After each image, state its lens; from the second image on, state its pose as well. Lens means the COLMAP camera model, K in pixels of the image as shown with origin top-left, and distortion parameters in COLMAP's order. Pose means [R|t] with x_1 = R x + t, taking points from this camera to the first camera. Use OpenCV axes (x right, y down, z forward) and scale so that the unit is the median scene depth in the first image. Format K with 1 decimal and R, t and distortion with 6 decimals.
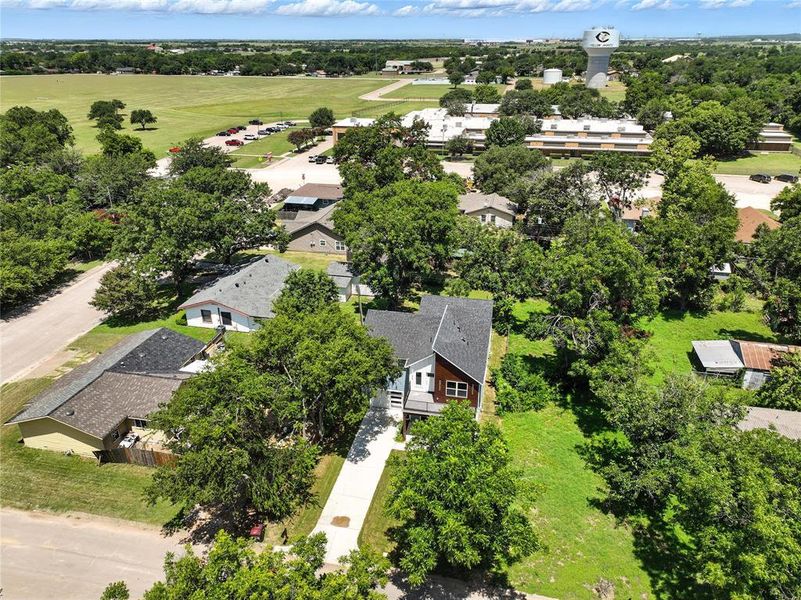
lens RADIAL K [[568.8, 0, 400.5], [0, 568.8, 300.0], [0, 0, 1]] dist [0.003311, 0.000400]
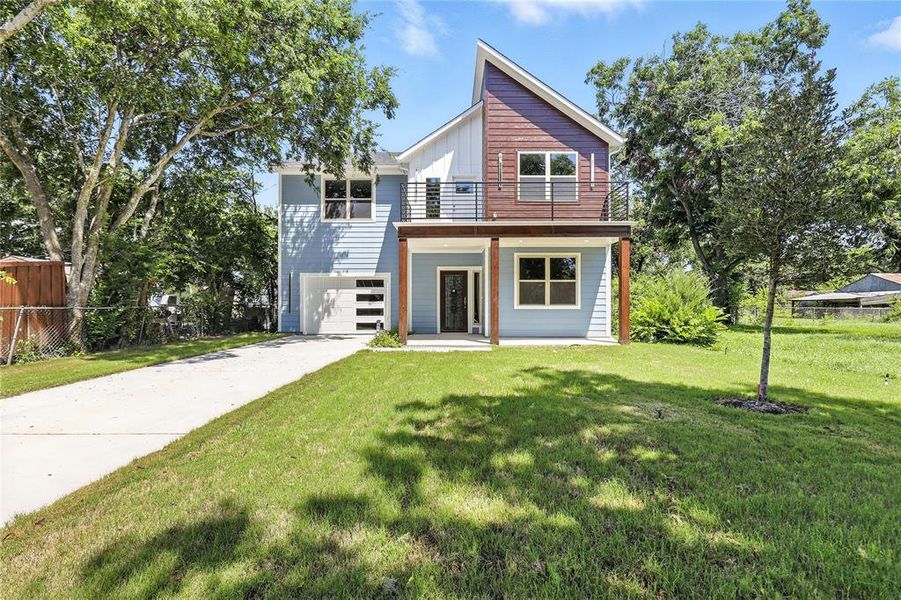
lens RADIAL K [[408.8, 0, 451.0], [0, 408.8, 302.2], [0, 0, 1]] dist [-0.000317, 0.000551]
pose [[0.977298, 0.003697, 0.211836, -0.014896], [0.087128, 0.904377, -0.417746, 0.329796], [-0.193124, 0.426719, 0.883524, 0.817581]]
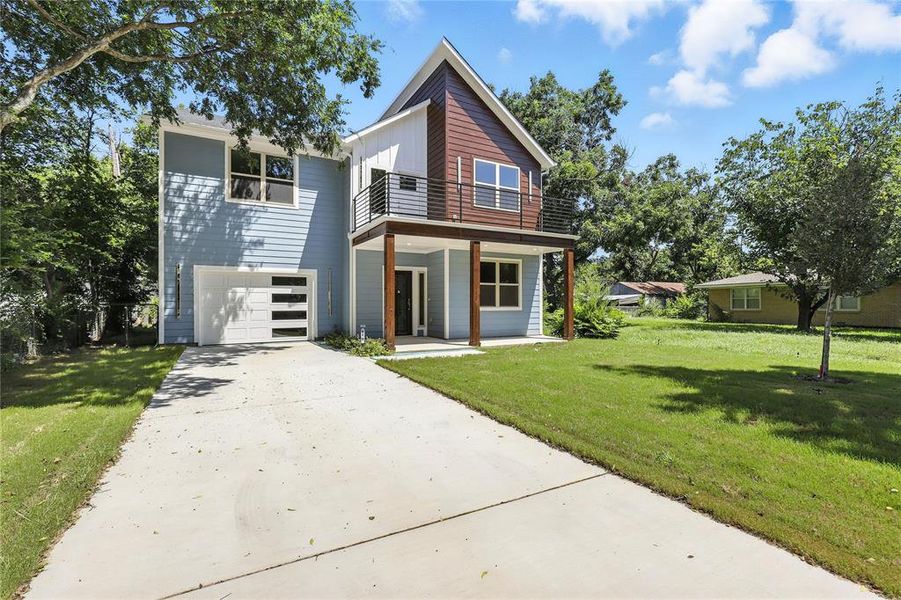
lens RADIAL K [[406.5, 0, 450.5], [0, 406.5, 300.0], [0, 0, 1]] dist [0.000035, 0.000345]
pose [[0.752666, 0.007329, 0.658362, -0.103461], [0.274616, 0.905312, -0.324031, 0.304828], [-0.598398, 0.424684, 0.679385, 0.865365]]
